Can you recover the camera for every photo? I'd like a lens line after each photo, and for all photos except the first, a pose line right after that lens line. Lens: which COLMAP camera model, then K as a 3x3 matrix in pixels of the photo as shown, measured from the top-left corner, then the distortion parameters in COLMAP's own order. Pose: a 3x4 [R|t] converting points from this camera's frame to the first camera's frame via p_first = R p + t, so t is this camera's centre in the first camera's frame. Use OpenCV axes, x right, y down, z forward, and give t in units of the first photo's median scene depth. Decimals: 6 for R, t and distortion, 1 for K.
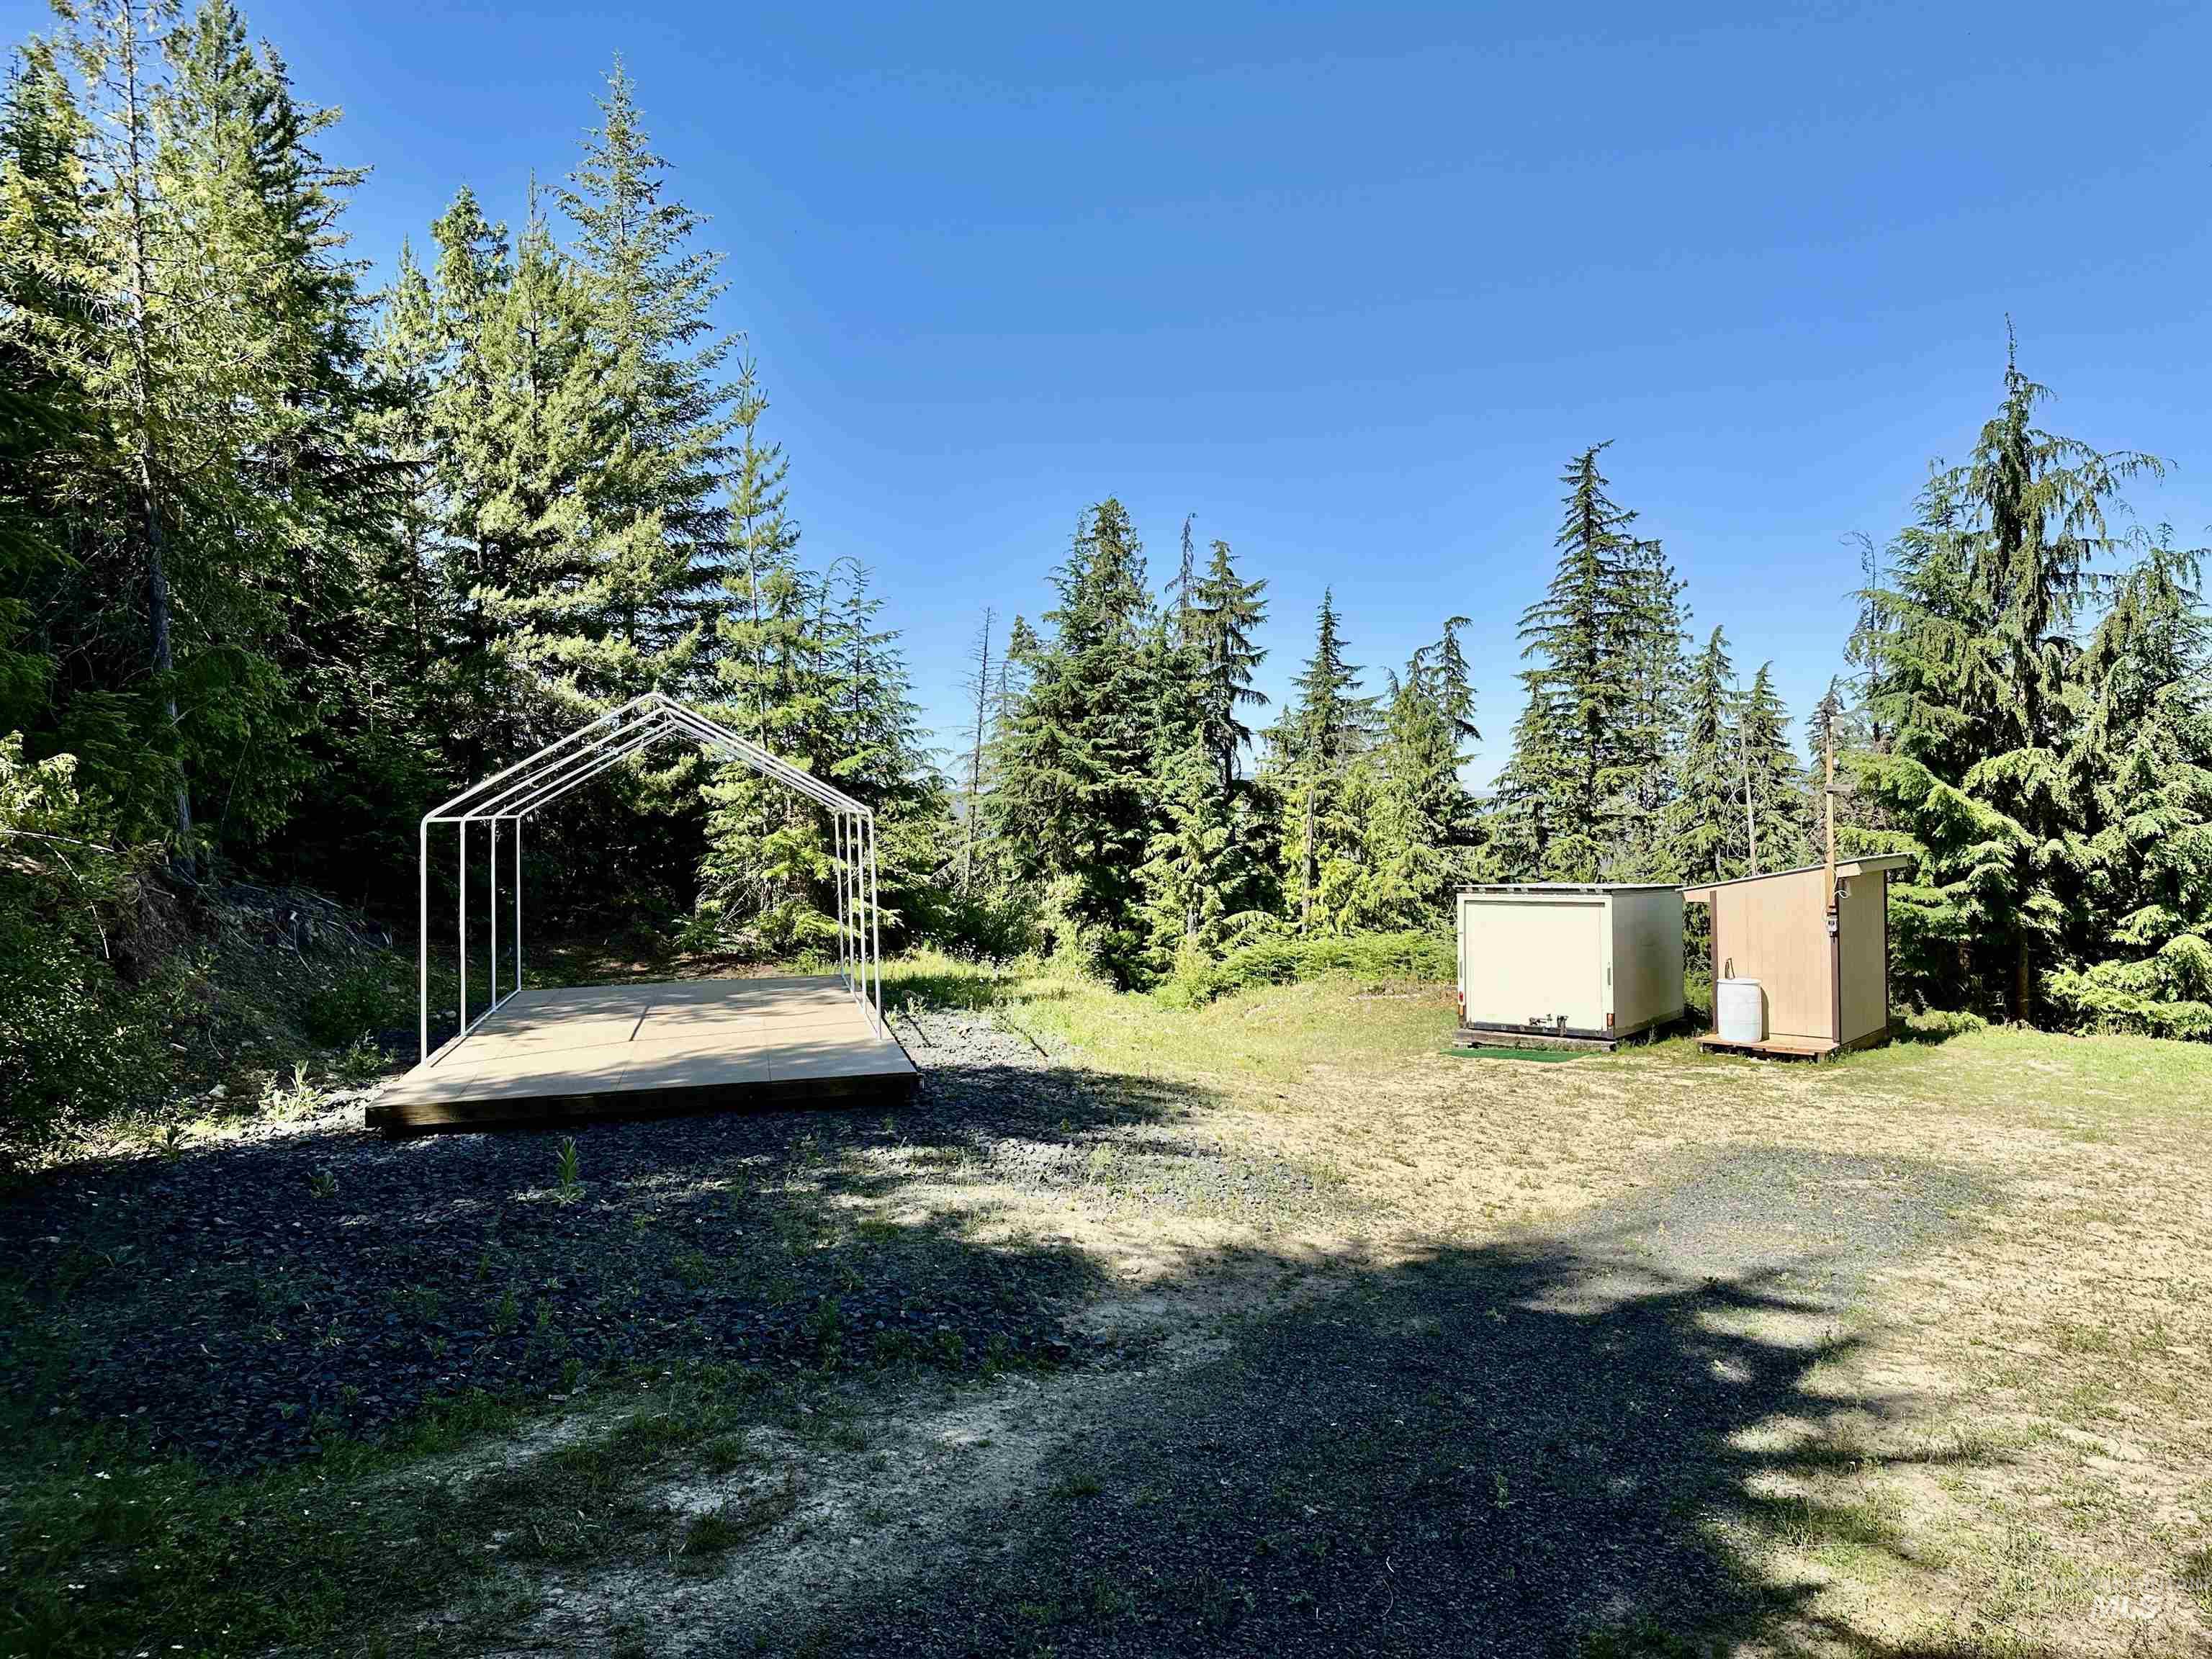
lens RADIAL K [[1536.2, 0, 1106.9], [0, 1536.2, 823.1], [0, 0, 1]] dist [0.101598, -0.135450]
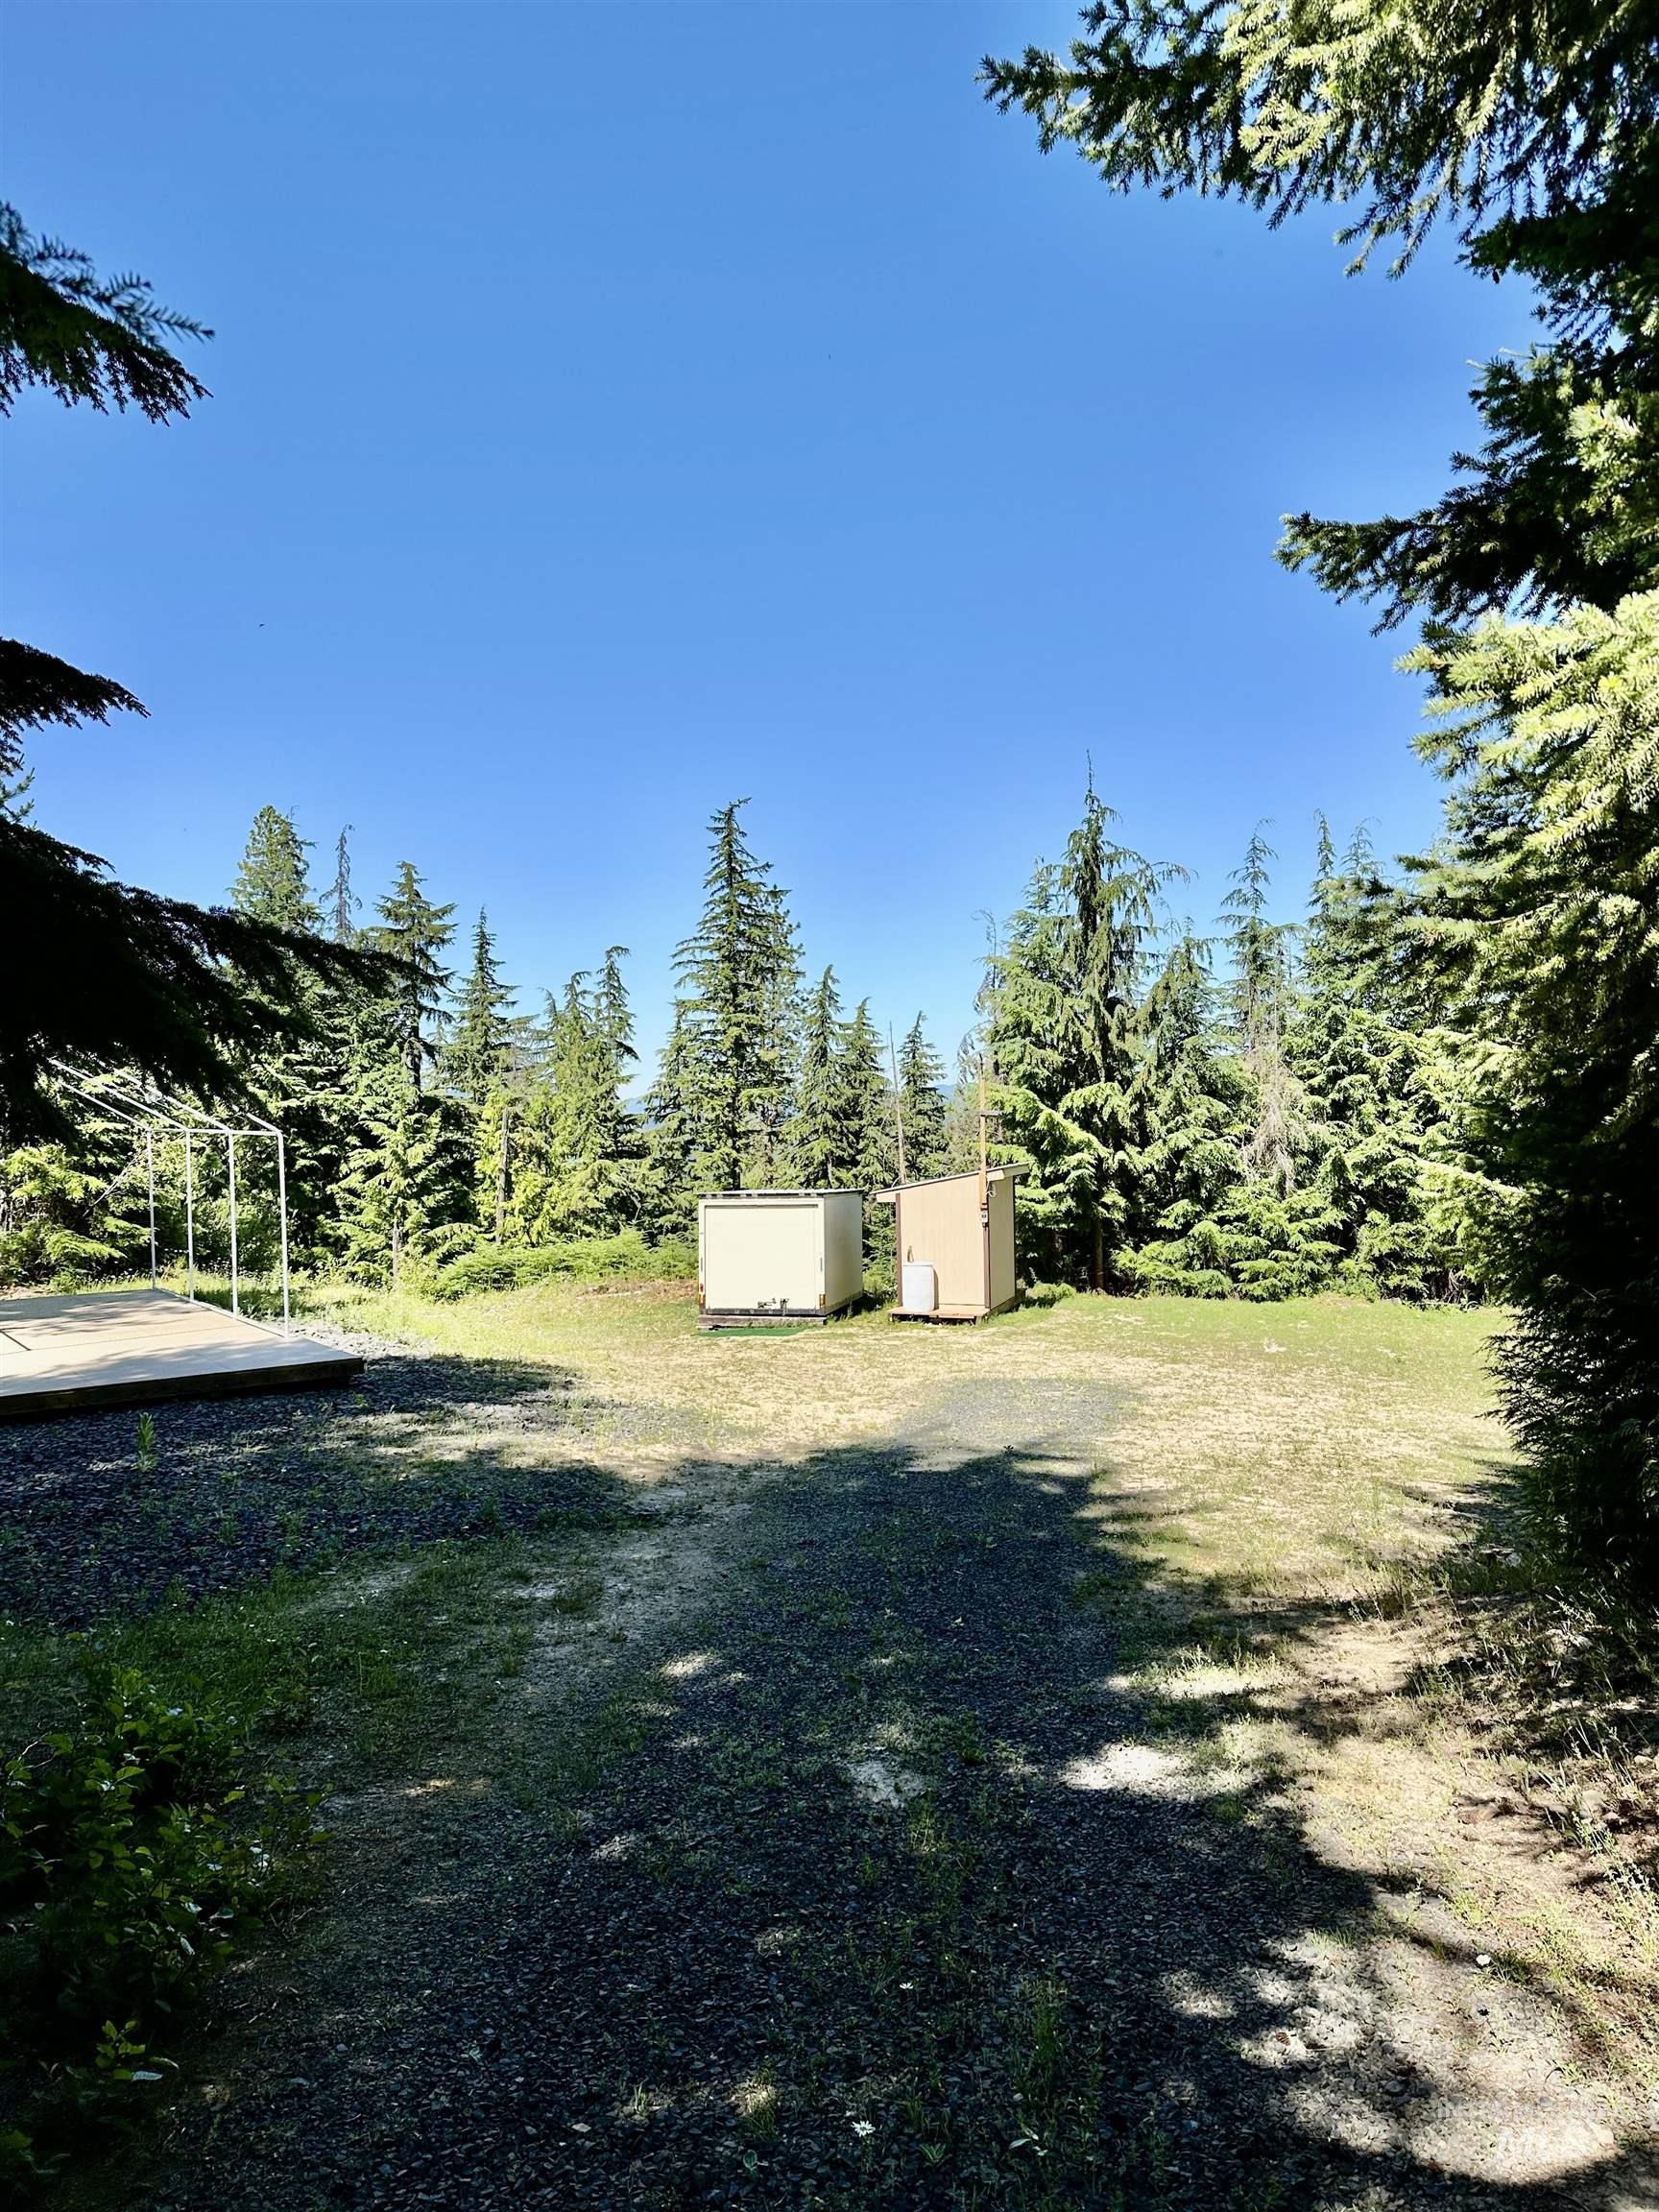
lens RADIAL K [[1536.2, 0, 840.1], [0, 1536.2, 1125.3], [0, 0, 1]] dist [0.101598, -0.135450]
pose [[0.919372, 0.001787, 0.393385, -0.074919], [0.001220, 0.999972, -0.007394, -0.001245], [-0.393387, 0.007277, 0.919344, -0.064943]]
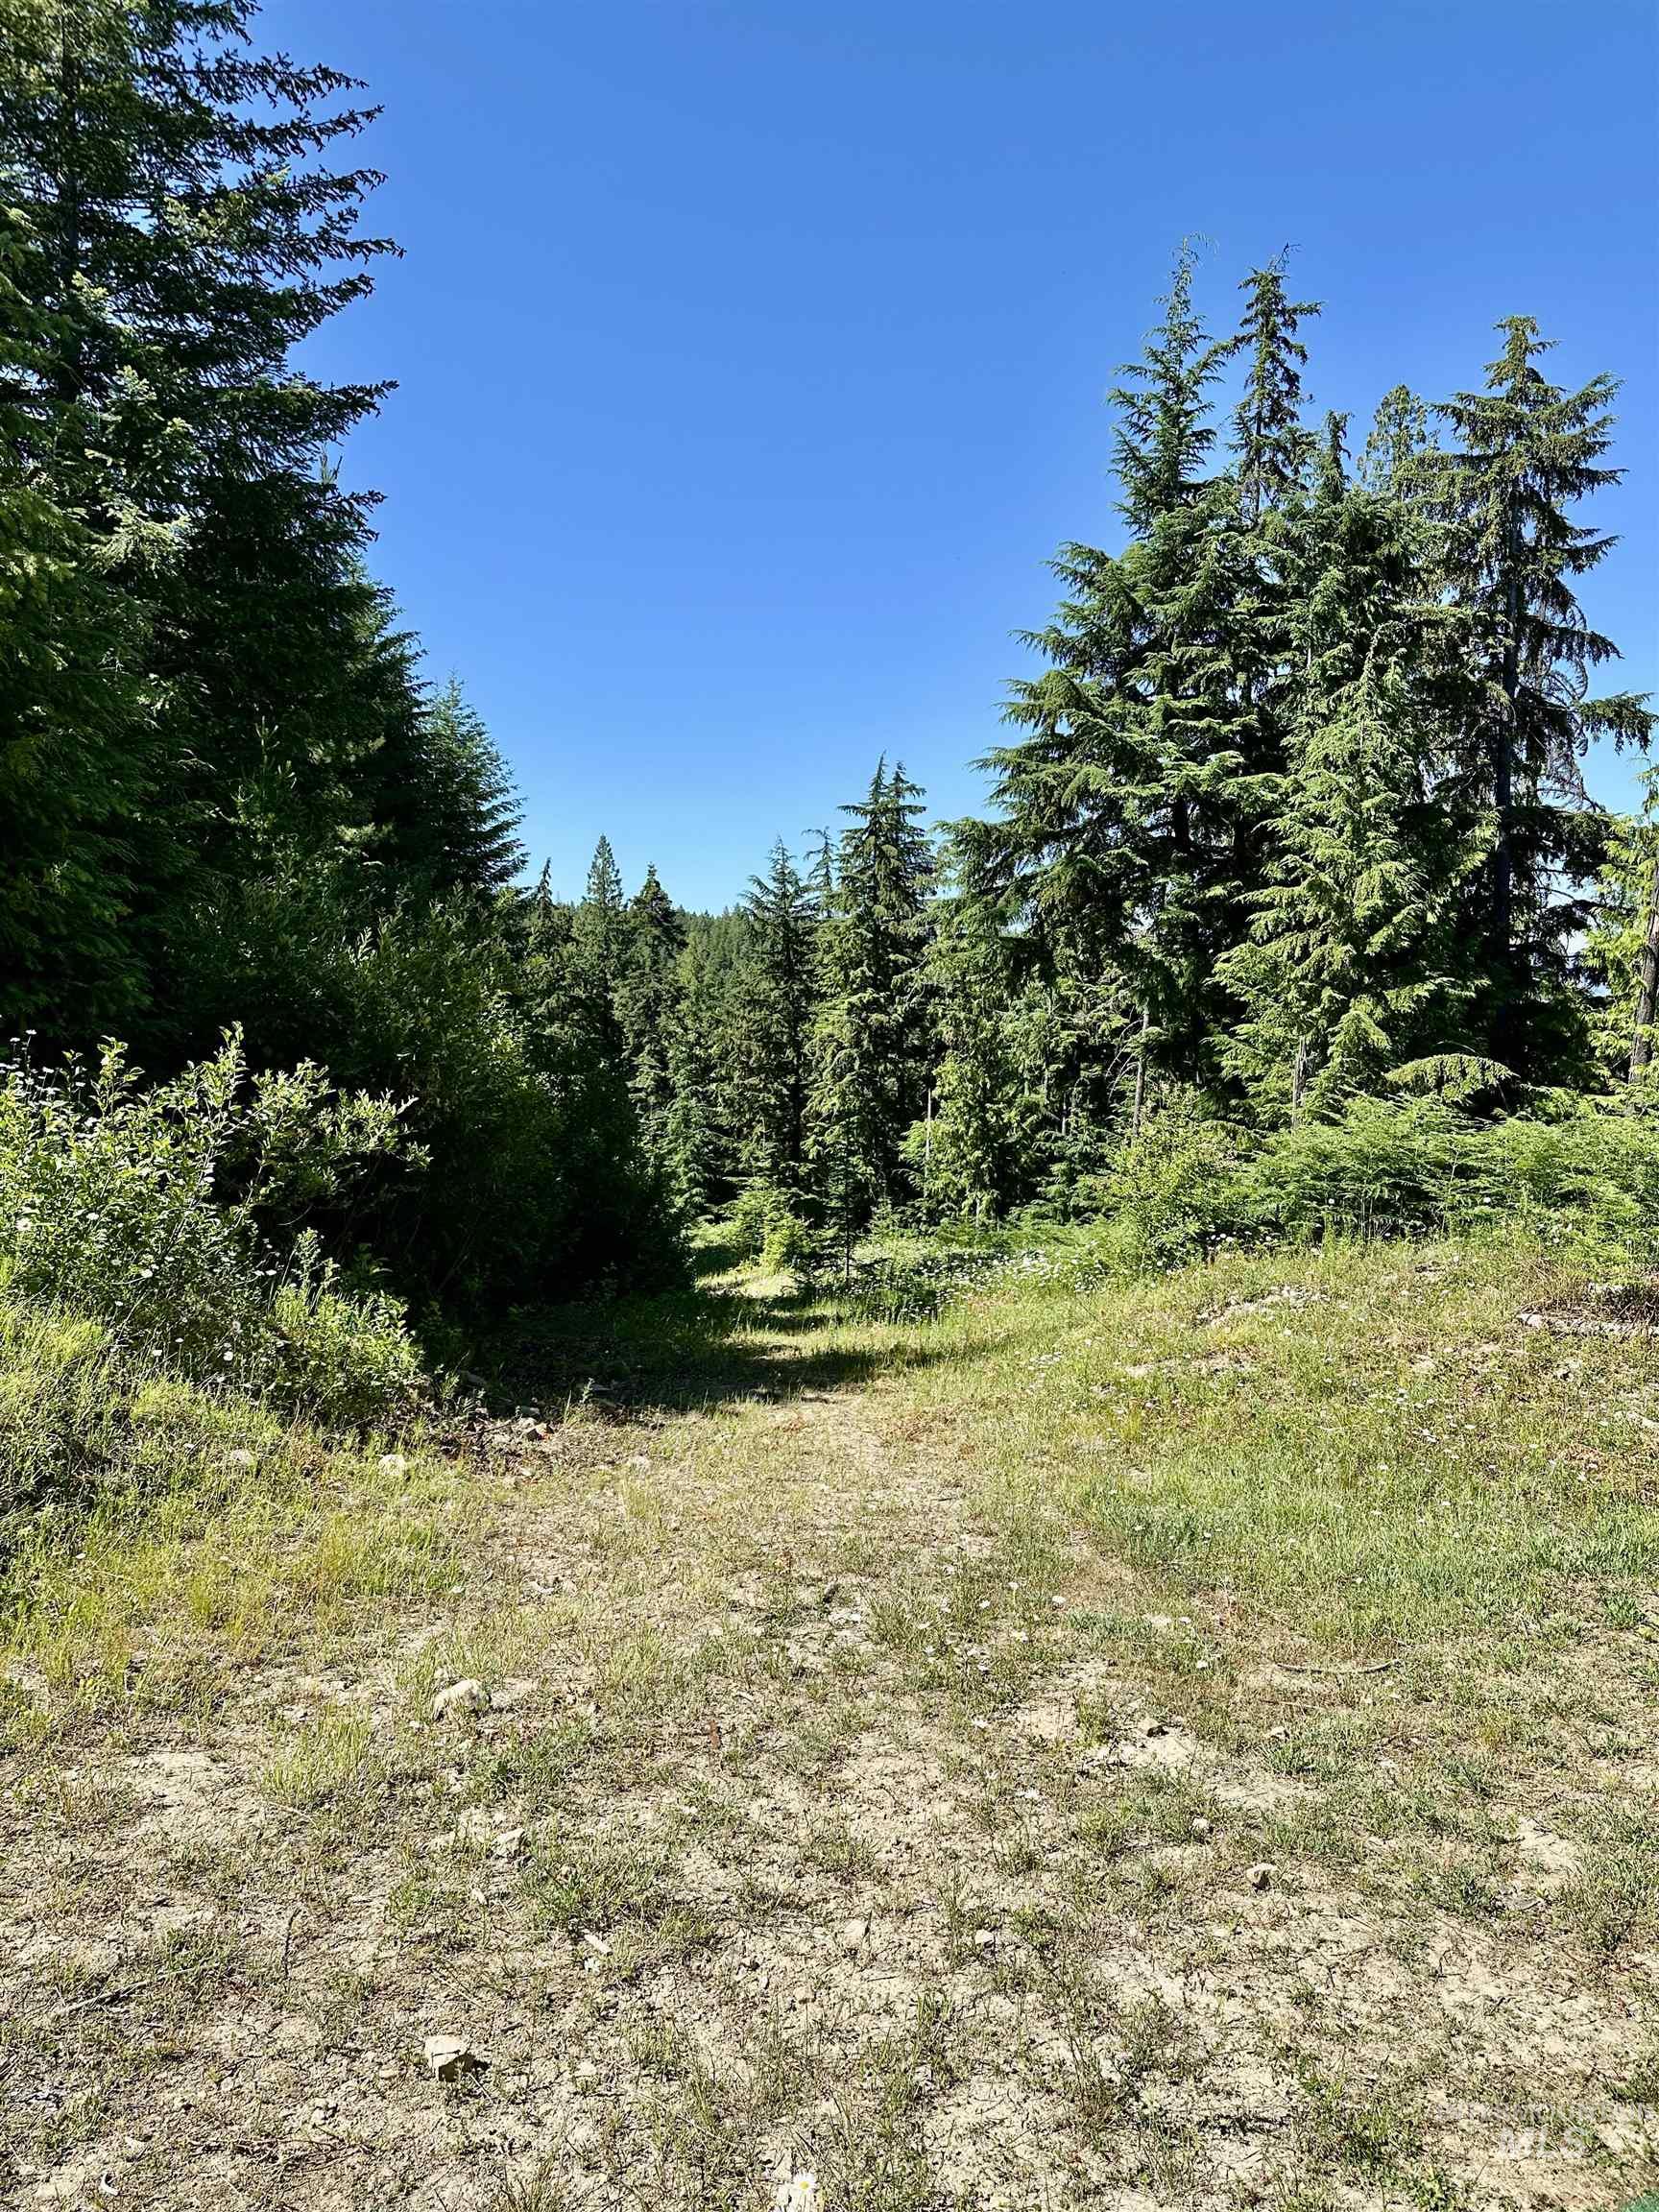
lens RADIAL K [[1536.2, 0, 803.4], [0, 1536.2, 1079.6], [0, 0, 1]] dist [0.101598, -0.135450]
pose [[0.895430, 0.061035, -0.440999, 0.116963], [-0.035948, 0.997236, 0.065027, 0.039873], [0.443749, -0.042374, 0.895149, 0.491443]]
